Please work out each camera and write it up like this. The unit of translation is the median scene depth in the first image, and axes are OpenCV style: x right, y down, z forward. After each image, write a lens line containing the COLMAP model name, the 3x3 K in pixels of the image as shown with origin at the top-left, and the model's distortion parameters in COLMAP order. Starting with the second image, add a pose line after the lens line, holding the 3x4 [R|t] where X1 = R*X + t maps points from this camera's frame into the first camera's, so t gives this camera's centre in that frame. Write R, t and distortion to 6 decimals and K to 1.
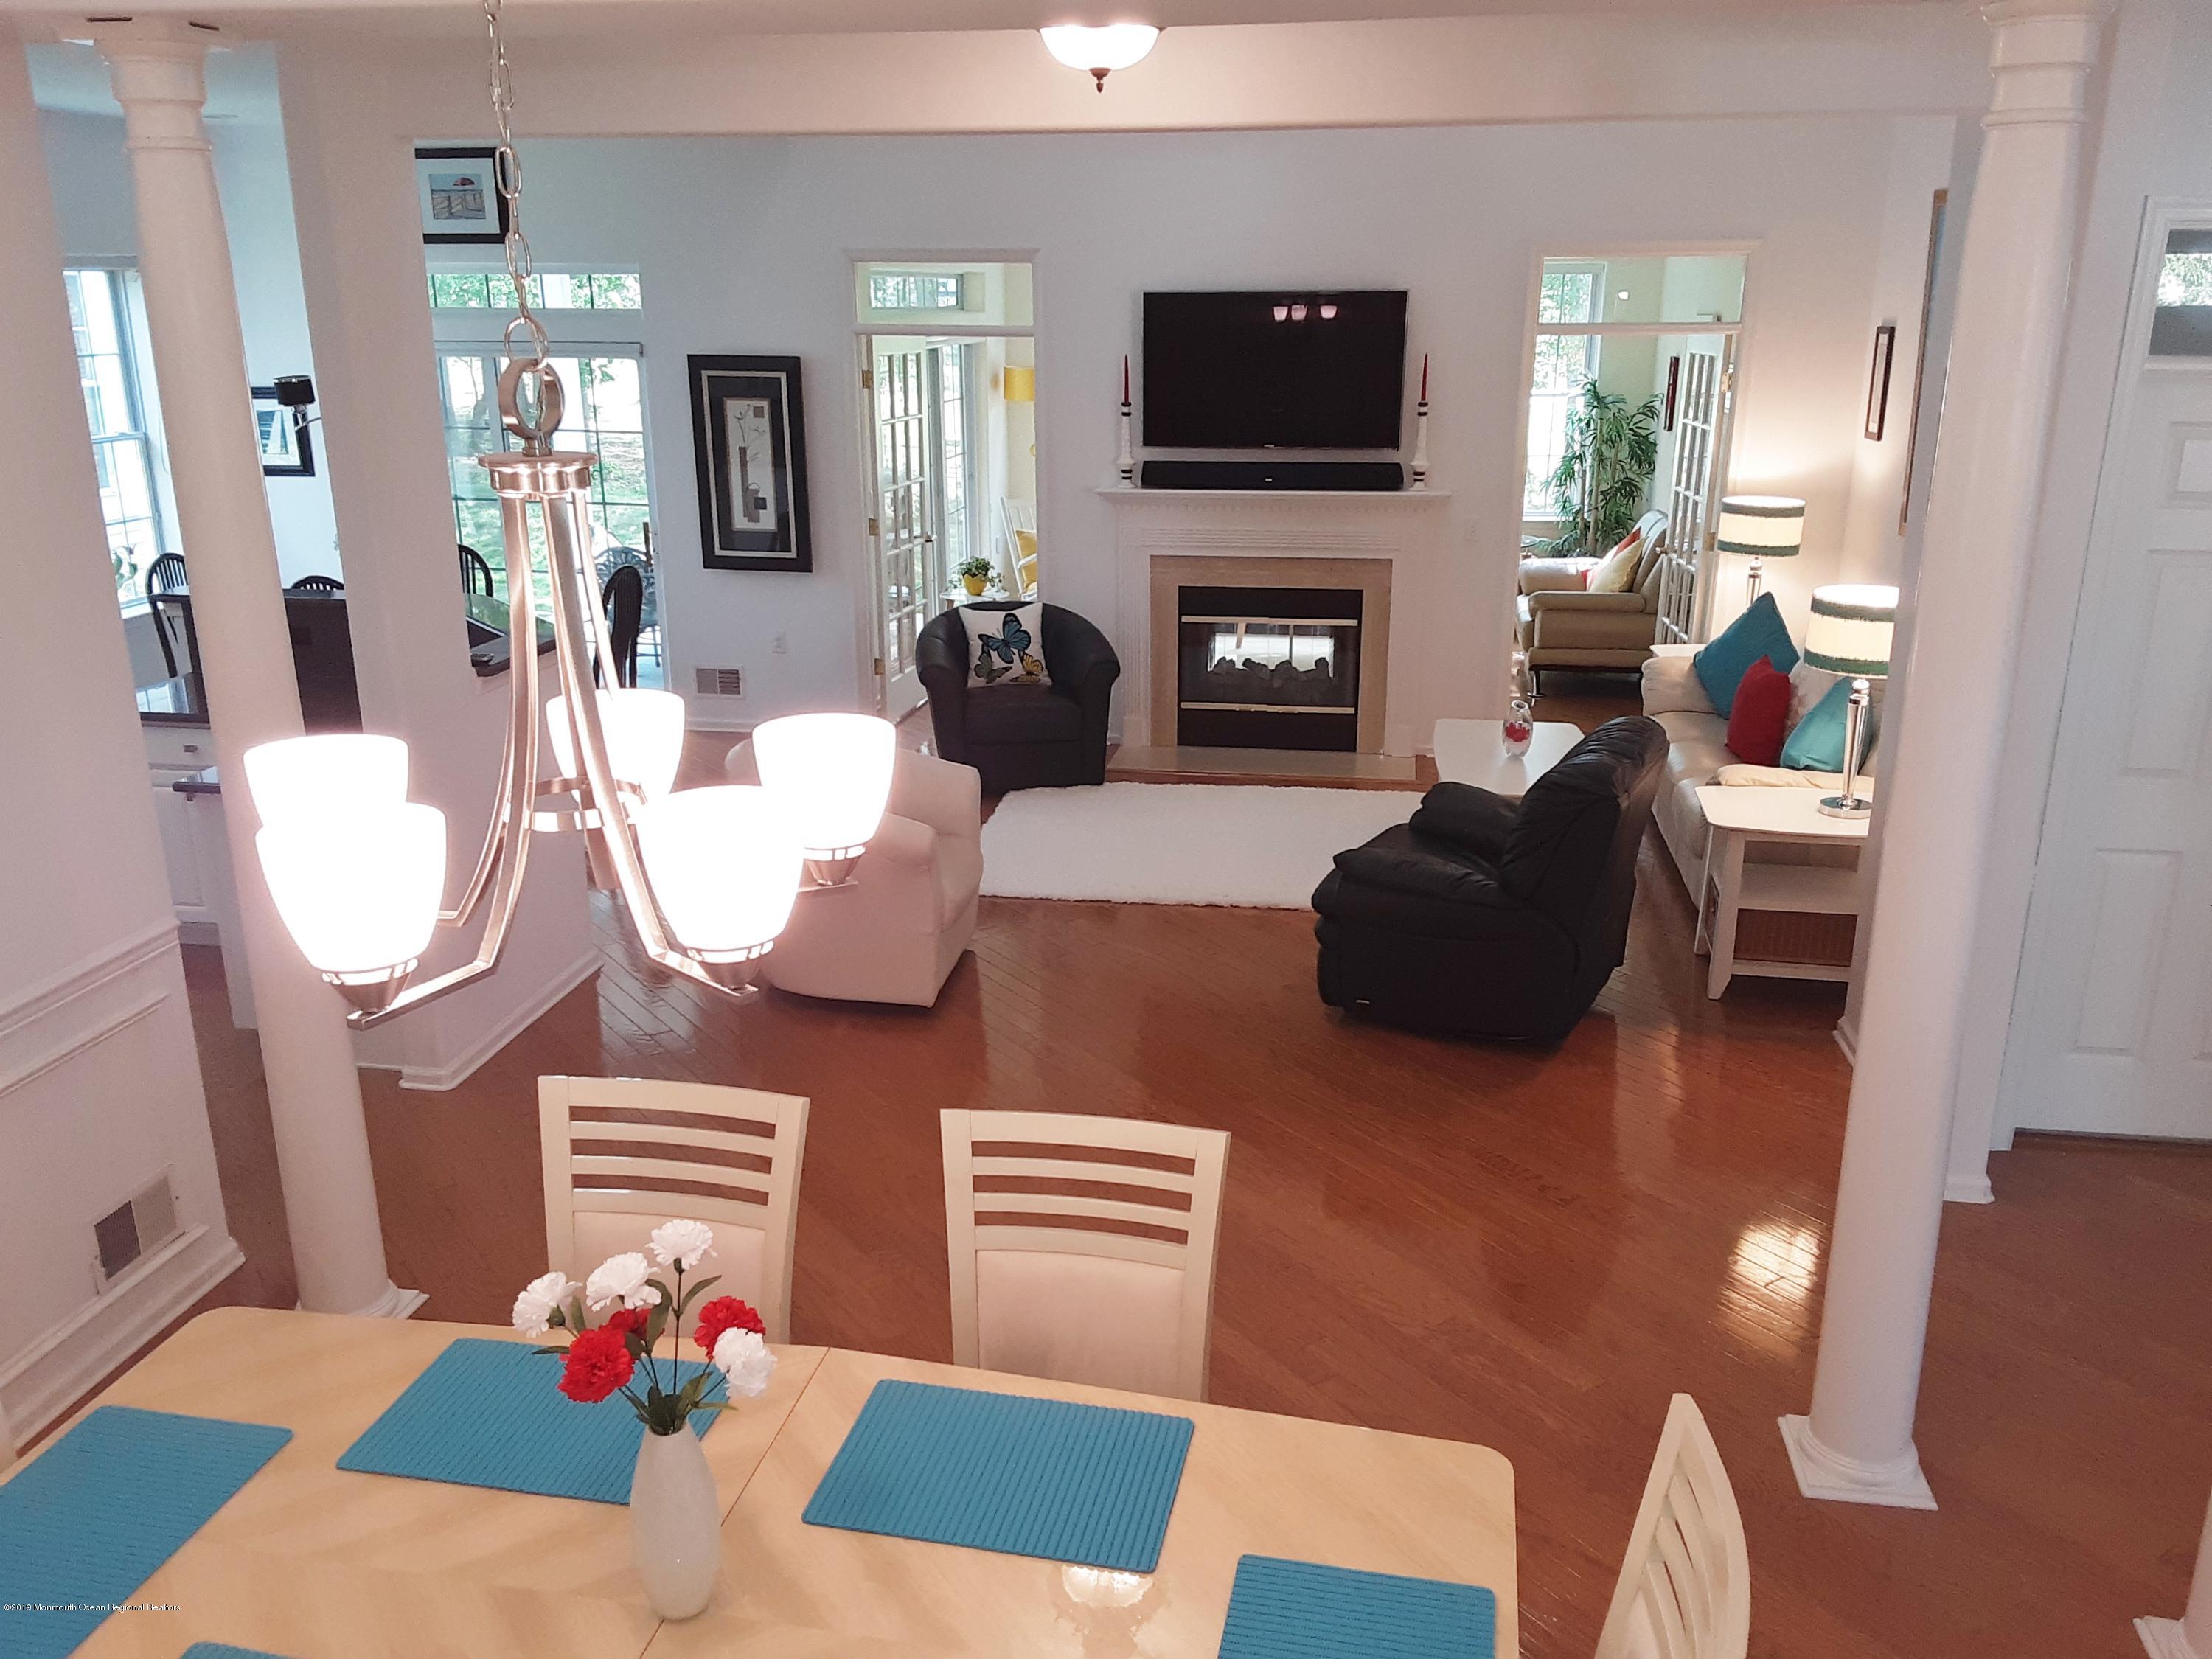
lens RADIAL K [[1821.5, 0, 1106.0], [0, 1821.5, 829.5], [0, 0, 1]] dist [0.142518, -0.191918]
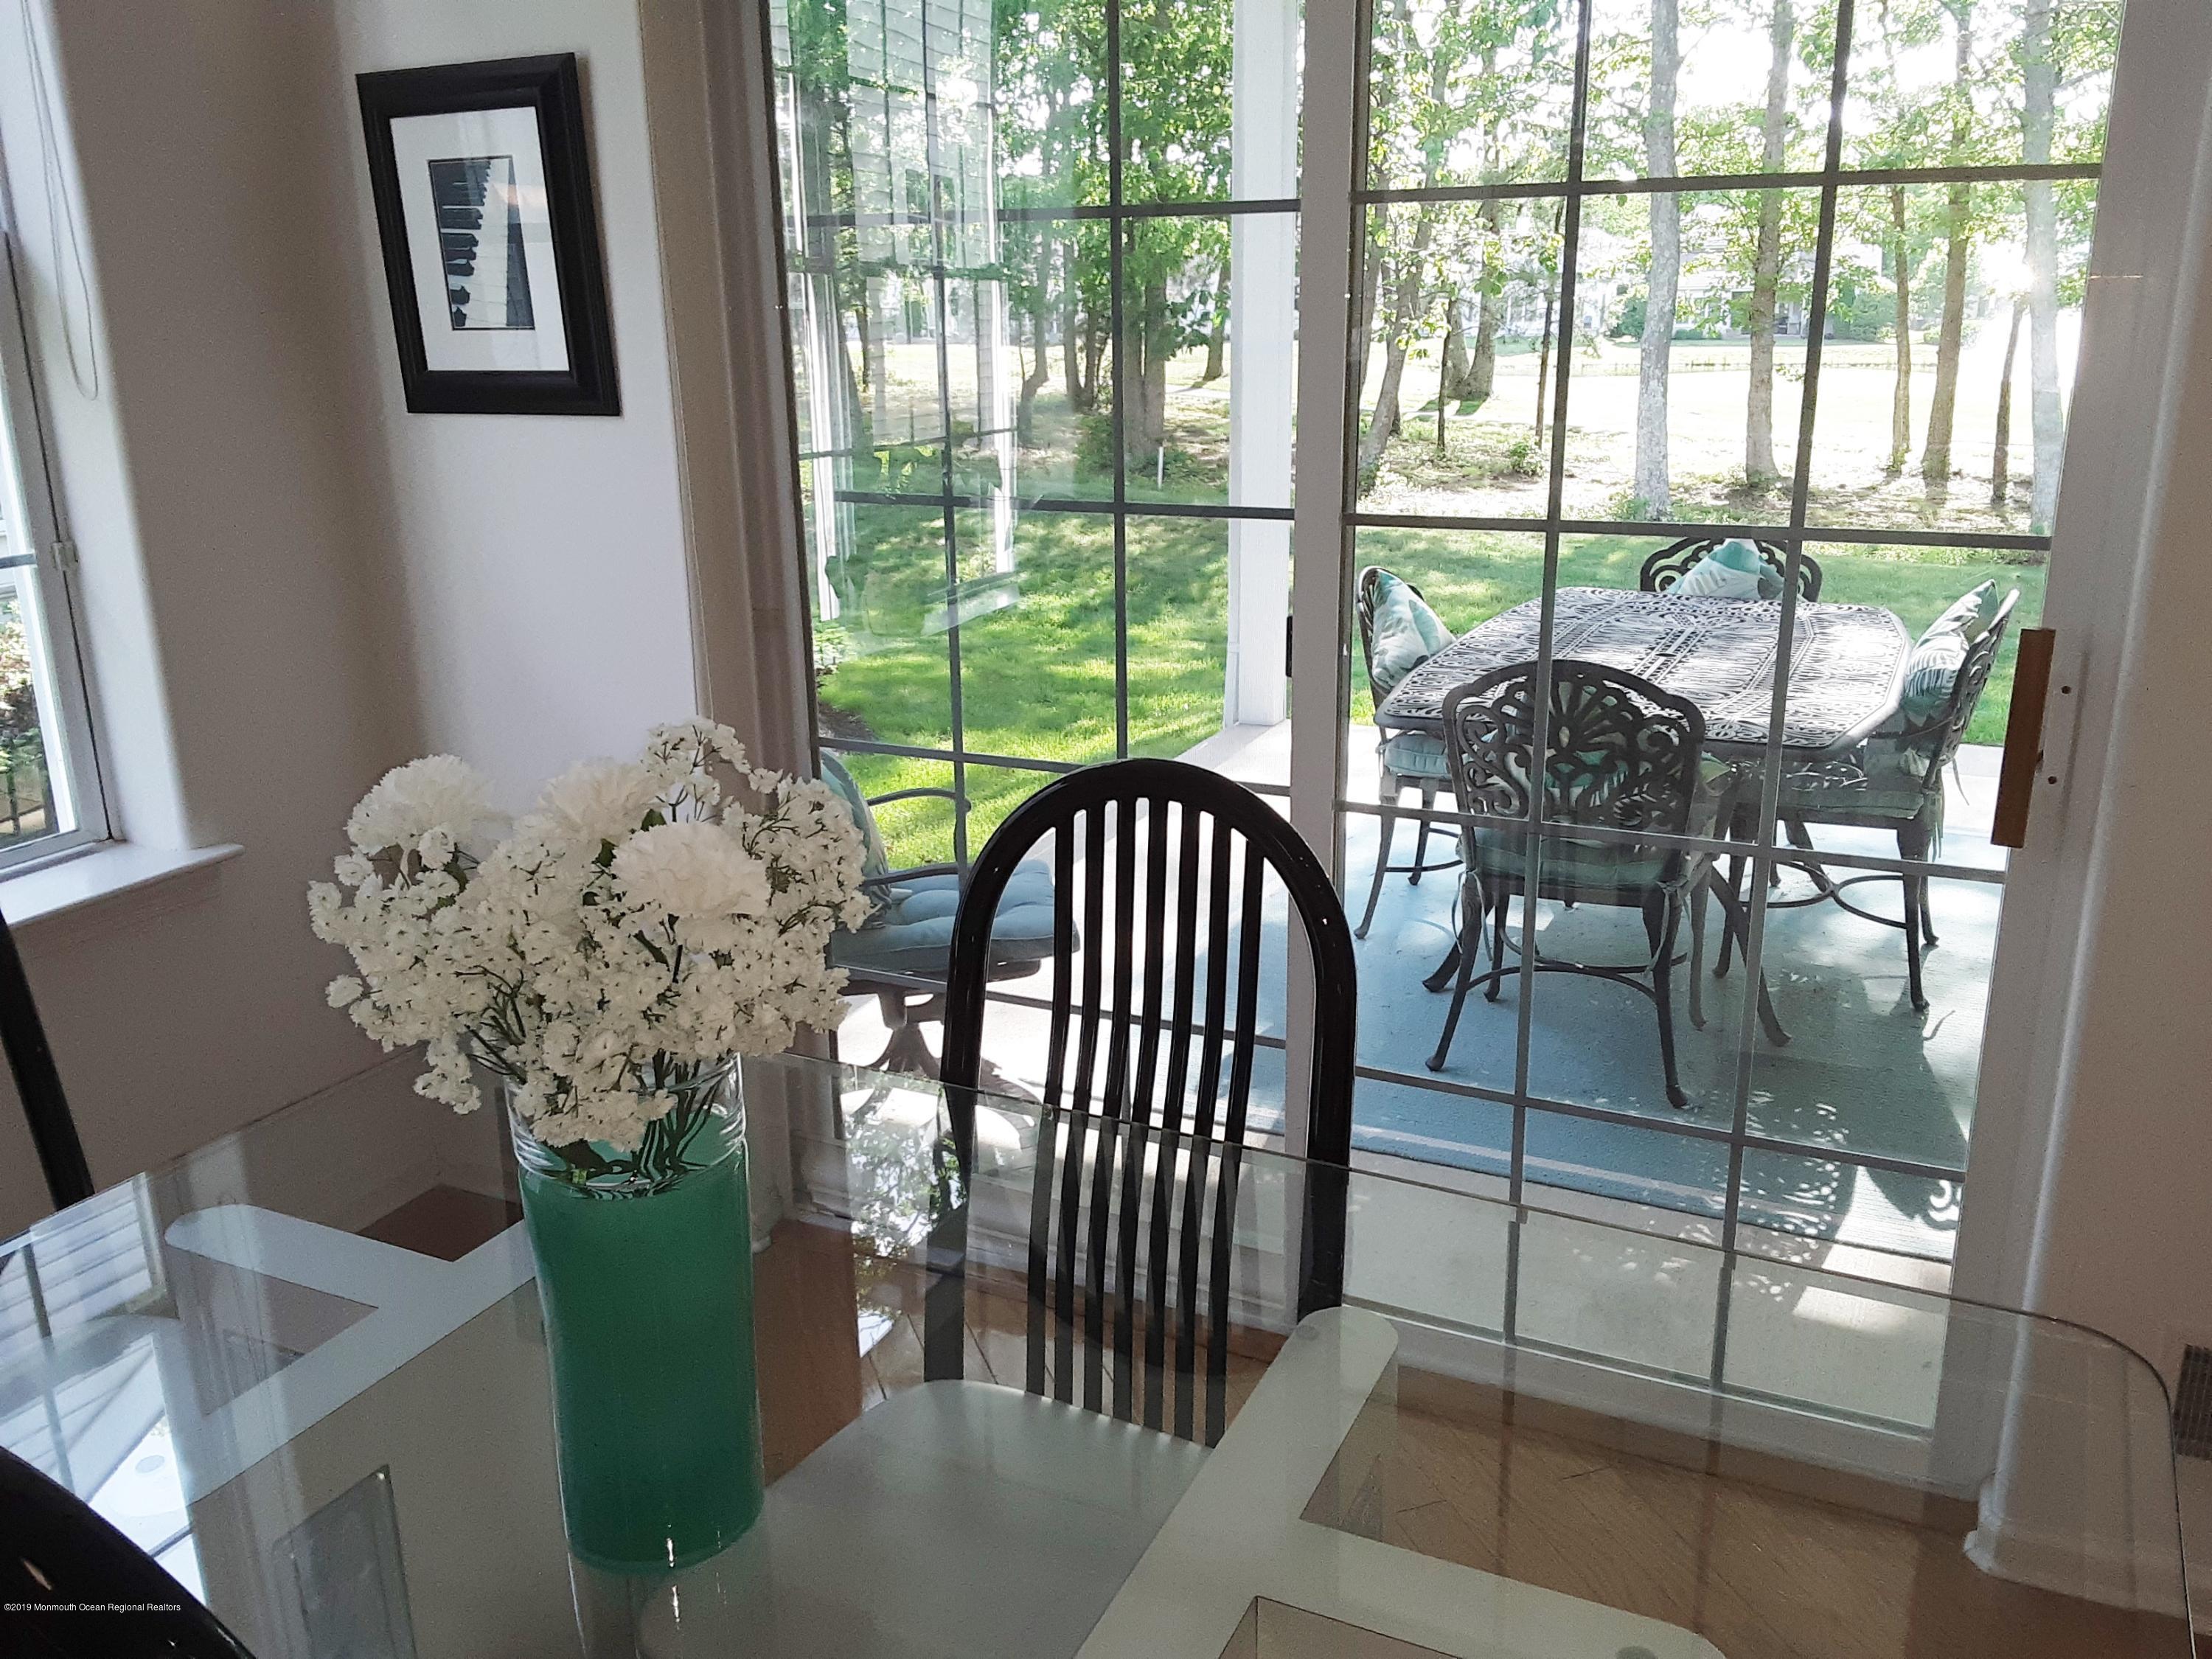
lens RADIAL K [[1821.5, 0, 1106.0], [0, 1821.5, 829.5], [0, 0, 1]] dist [0.142518, -0.191918]
pose [[0.967968, 0.055744, -0.244809, -0.307728], [-0.055971, 0.998414, 0.006034, -0.144238], [0.244757, 0.007861, 0.969553, 0.806981]]
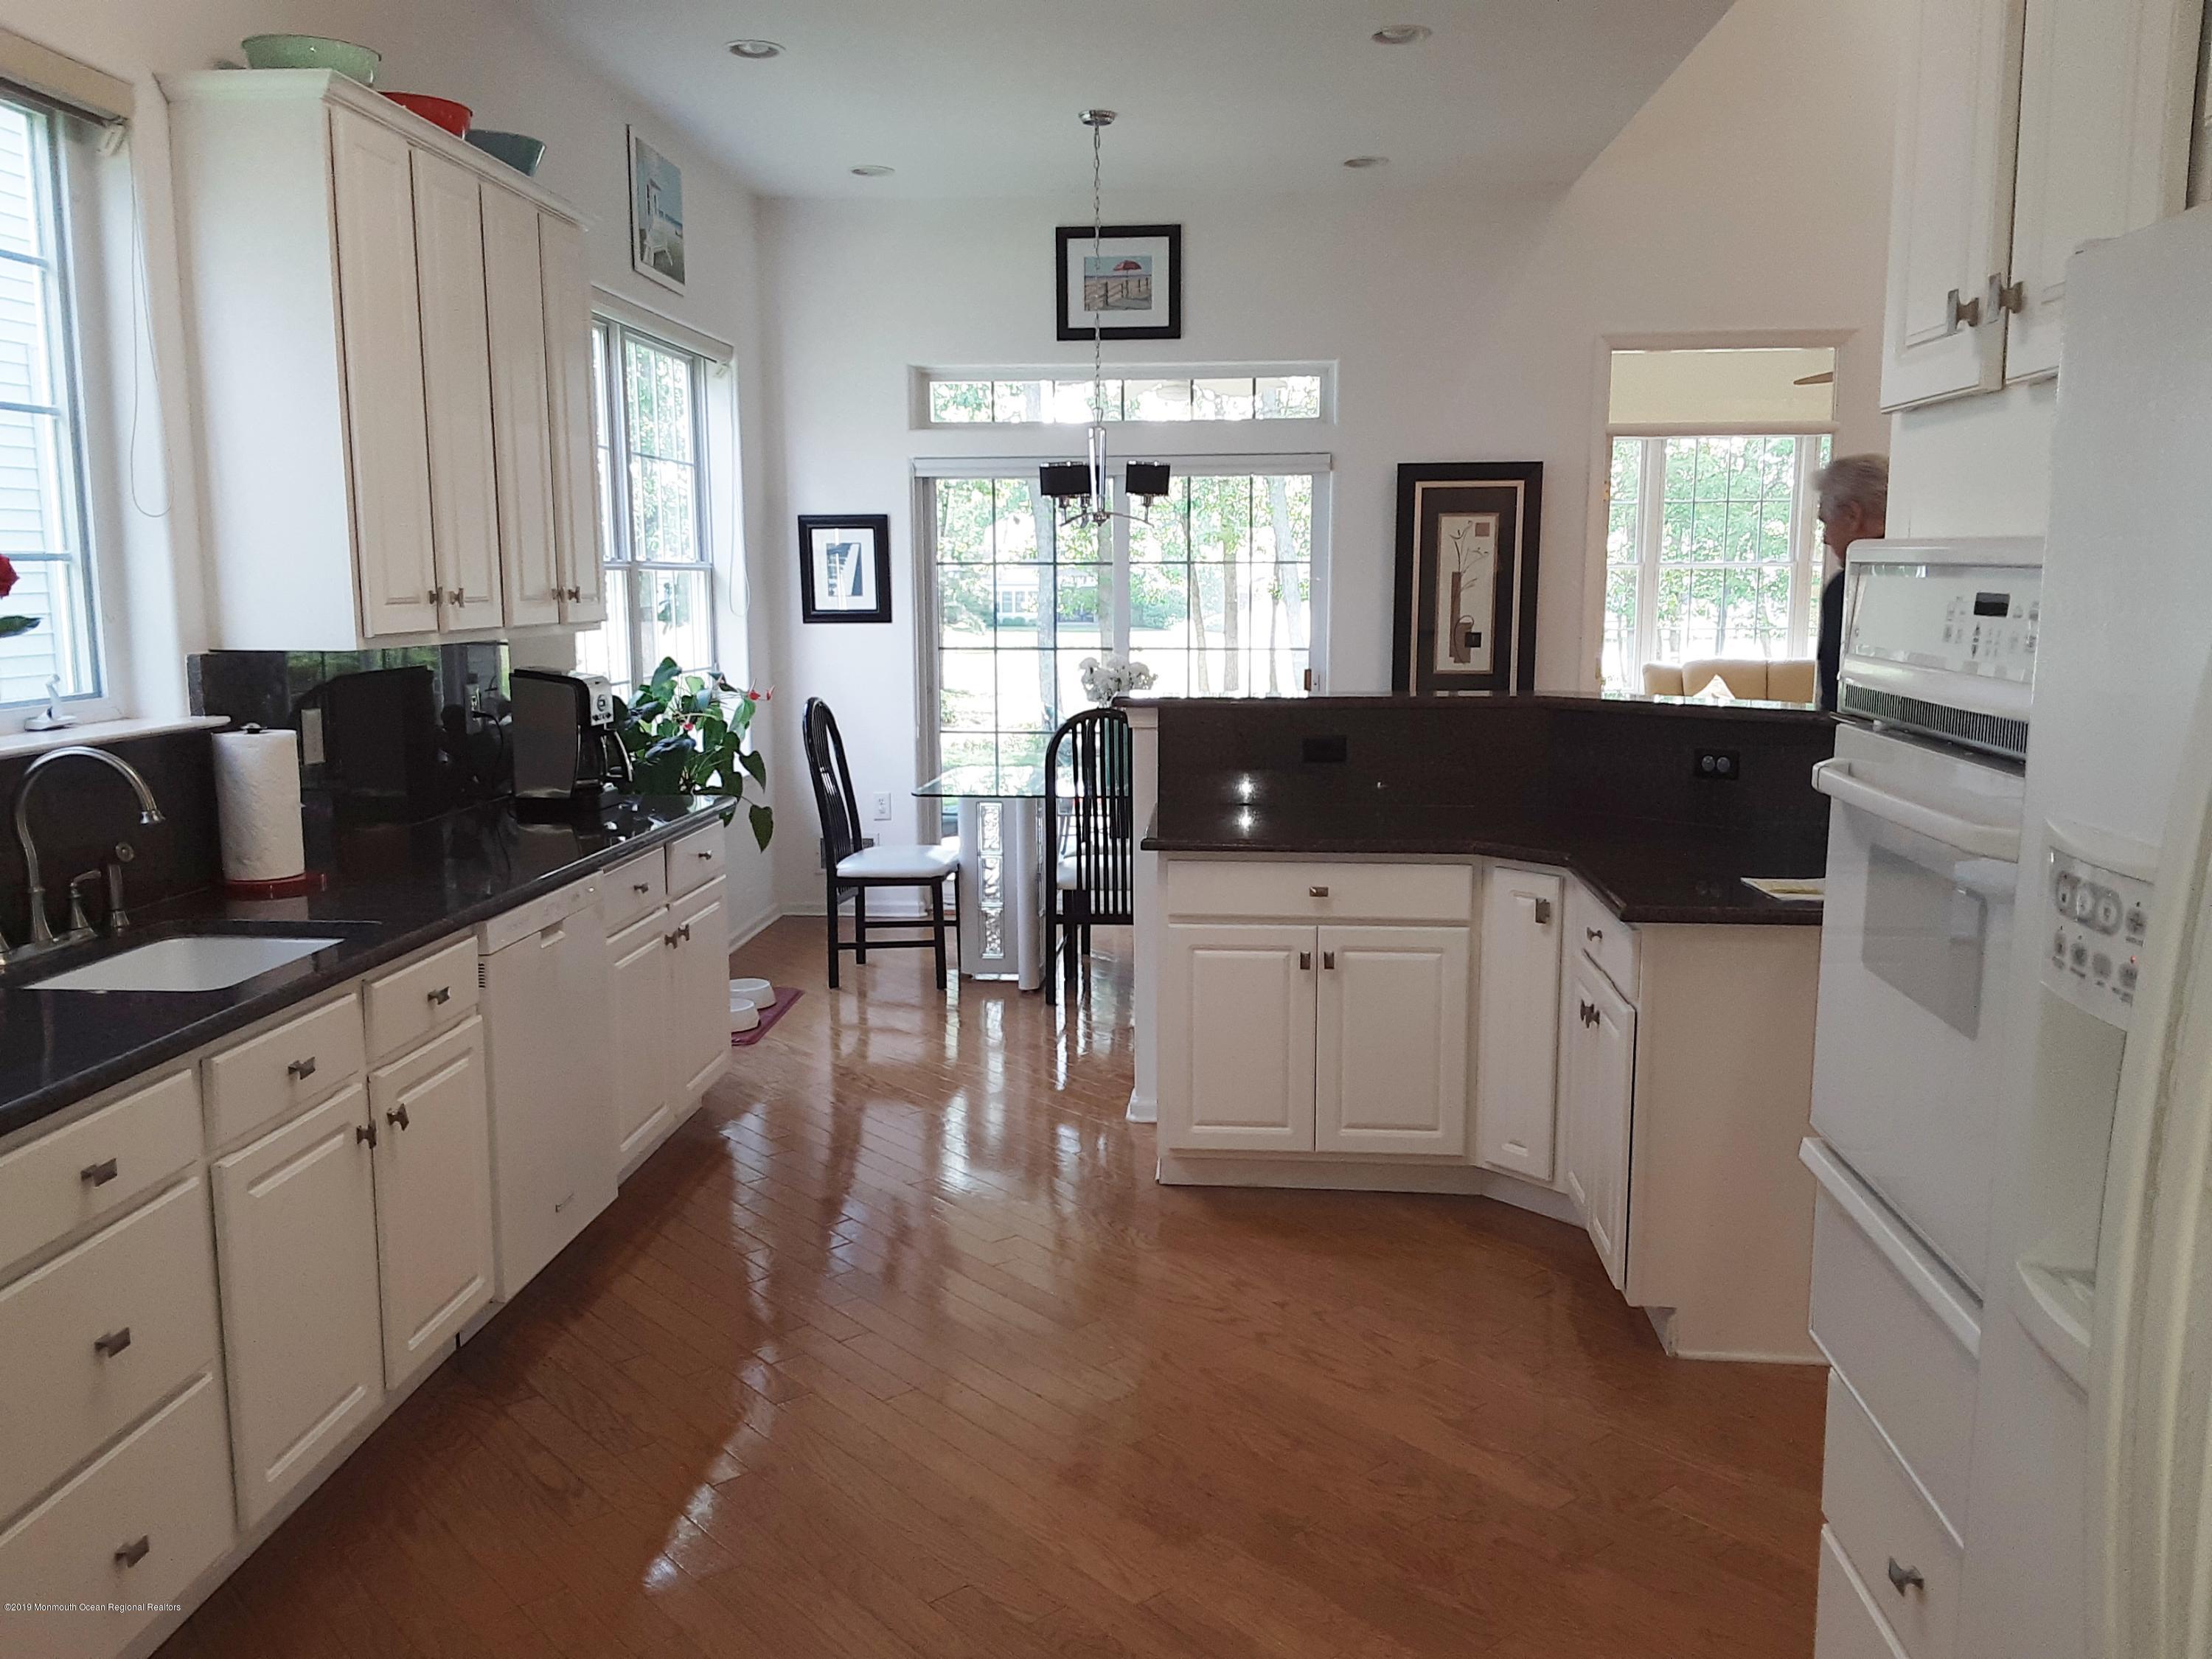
lens RADIAL K [[1821.5, 0, 1106.0], [0, 1821.5, 829.5], [0, 0, 1]] dist [0.142518, -0.191918]
pose [[0.992235, -0.014409, 0.123543, -0.455227], [0.032946, 0.988236, -0.149343, 0.023099], [-0.119938, 0.152253, 0.981037, 0.231145]]
